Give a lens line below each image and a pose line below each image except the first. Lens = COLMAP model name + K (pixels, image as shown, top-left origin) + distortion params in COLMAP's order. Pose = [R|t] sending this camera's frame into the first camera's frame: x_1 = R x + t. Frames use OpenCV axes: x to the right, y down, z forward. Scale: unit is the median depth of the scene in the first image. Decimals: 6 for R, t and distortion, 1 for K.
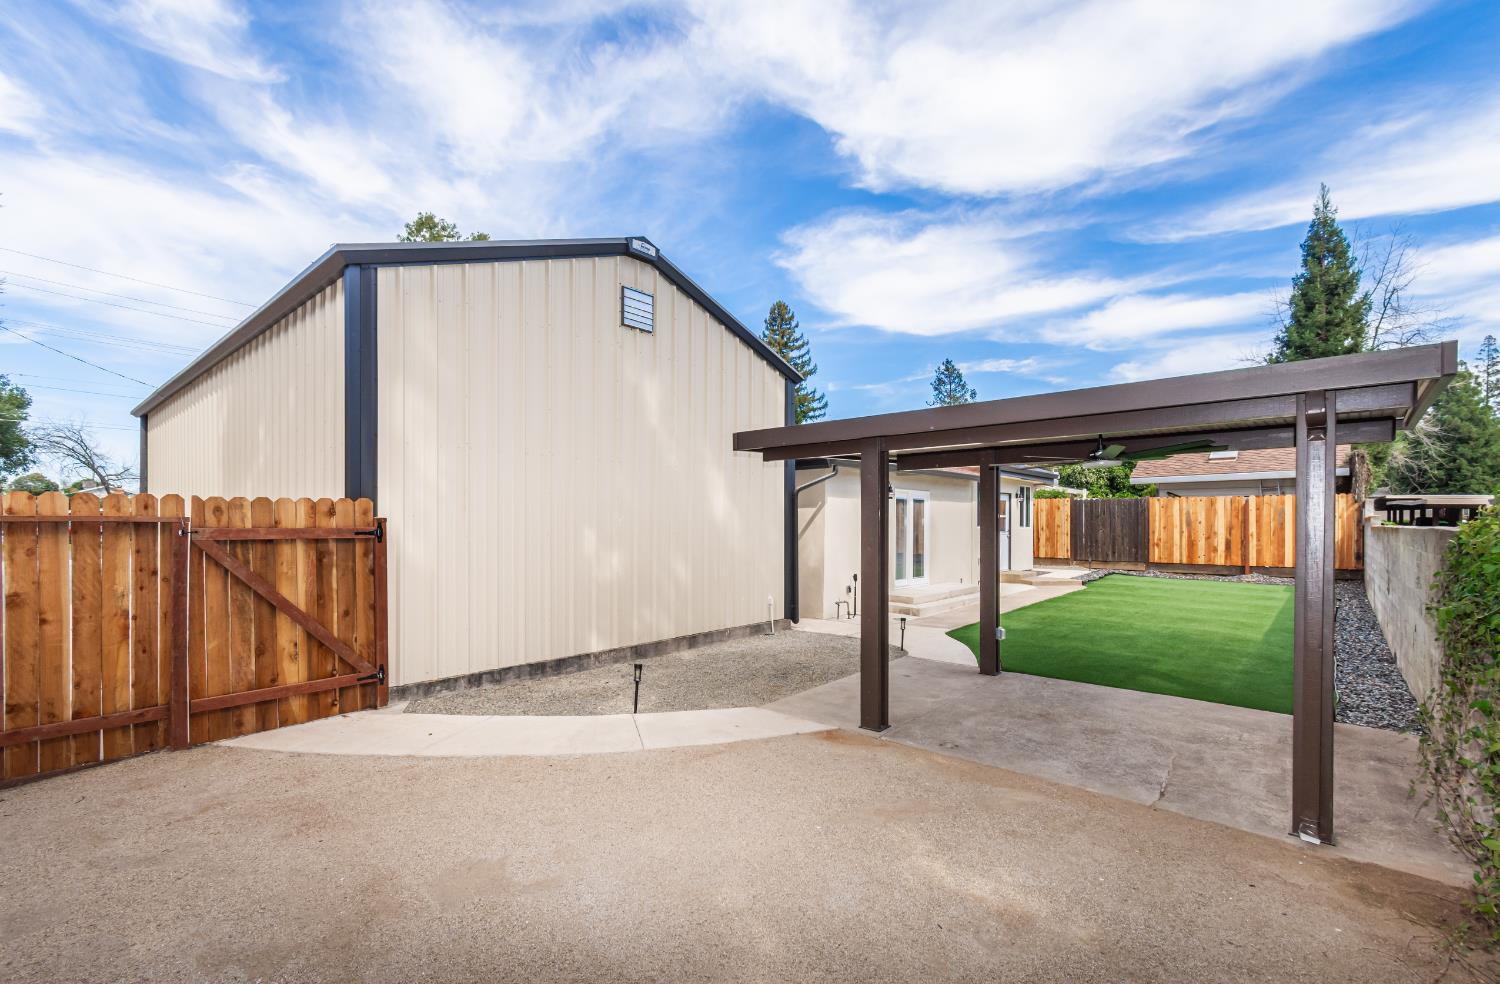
lens RADIAL K [[670.4, 0, 755.7], [0, 670.4, 534.1], [0, 0, 1]] dist [0.005912, -0.001552]
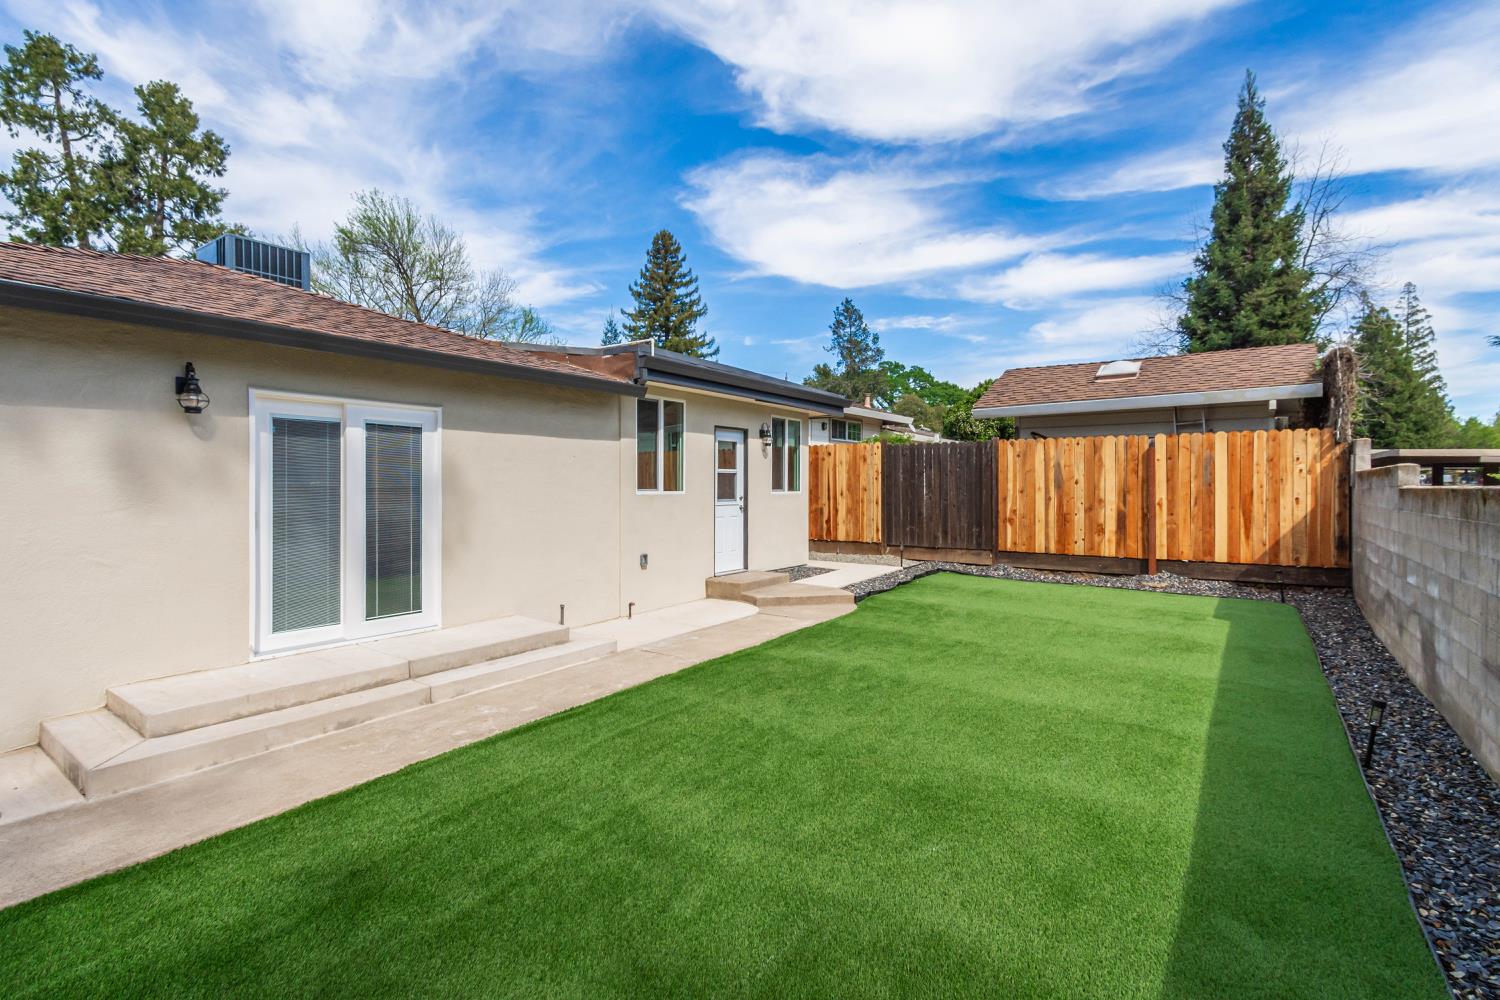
lens RADIAL K [[670.4, 0, 745.5], [0, 670.4, 506.1], [0, 0, 1]] dist [0.005912, -0.001552]
pose [[0.997120, -0.003957, 0.075741, 0.313435], [0.003063, 0.999924, 0.011926, -0.004679], [-0.075782, -0.011659, 0.997056, 0.417818]]
